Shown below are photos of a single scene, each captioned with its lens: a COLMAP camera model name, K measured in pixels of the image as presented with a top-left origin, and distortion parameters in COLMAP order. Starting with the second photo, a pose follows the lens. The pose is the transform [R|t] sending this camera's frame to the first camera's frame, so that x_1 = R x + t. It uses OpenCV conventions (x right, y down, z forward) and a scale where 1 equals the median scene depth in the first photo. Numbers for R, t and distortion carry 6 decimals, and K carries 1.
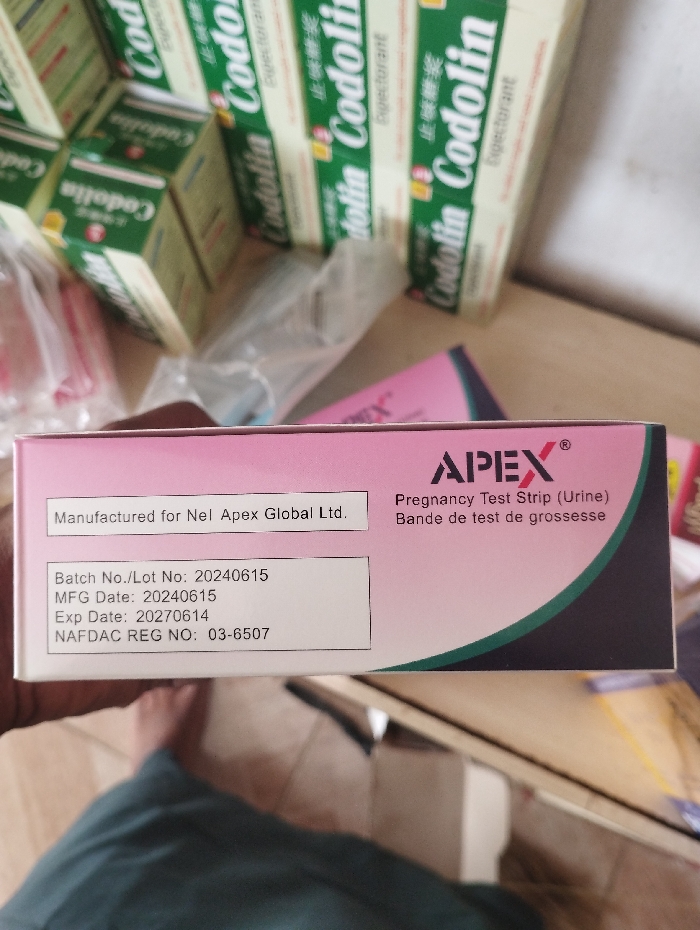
lens RADIAL K [[790.8, 0, 345.1], [0, 790.8, 458.0], [0, 0, 1]] dist [0.084837, -0.151759]
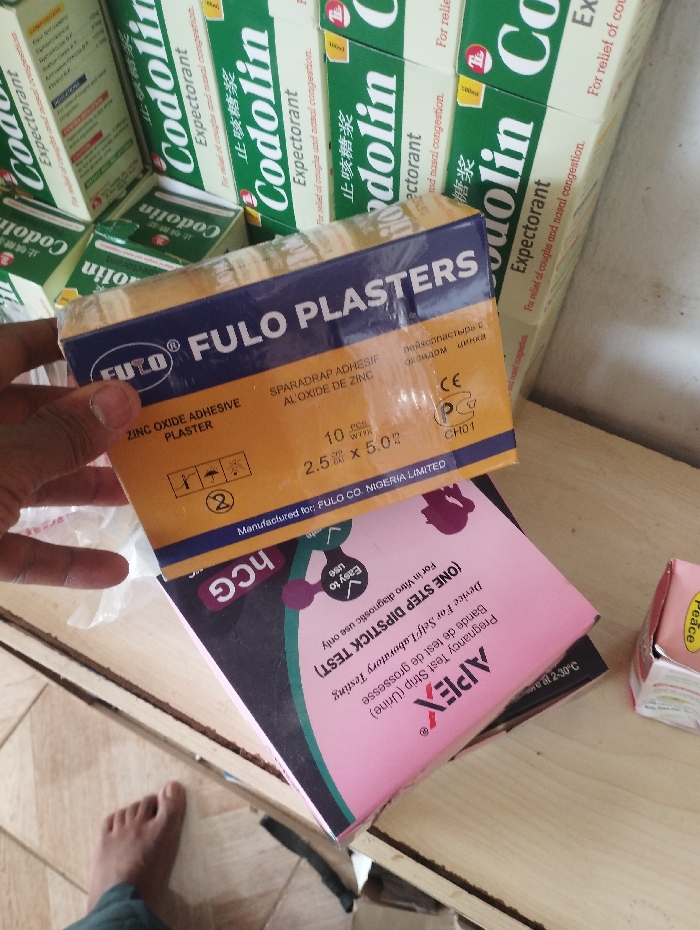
lens RADIAL K [[781.2, 0, 351.2], [0, 781.2, 458.7], [0, 0, 1]] dist [0.077509, -0.095279]
pose [[0.997401, 0.071948, -0.003882, -0.001602], [-0.071639, 0.984479, -0.160217, 0.027318], [-0.007706, 0.160079, 0.987074, 0.073751]]
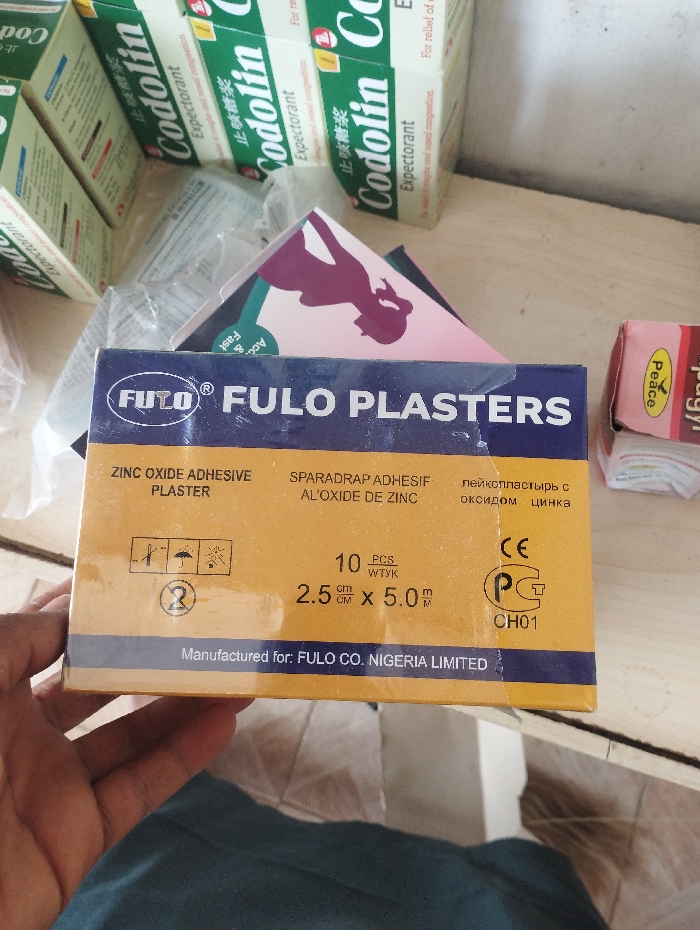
lens RADIAL K [[790.8, 0, 347.9], [0, 790.8, 466.8], [0, 0, 1]] dist [0.084837, -0.151759]
pose [[0.991680, -0.127998, 0.013693, 0.050986], [0.126778, 0.989561, 0.068525, 0.026360], [-0.022321, -0.066219, 0.997555, 0.148537]]
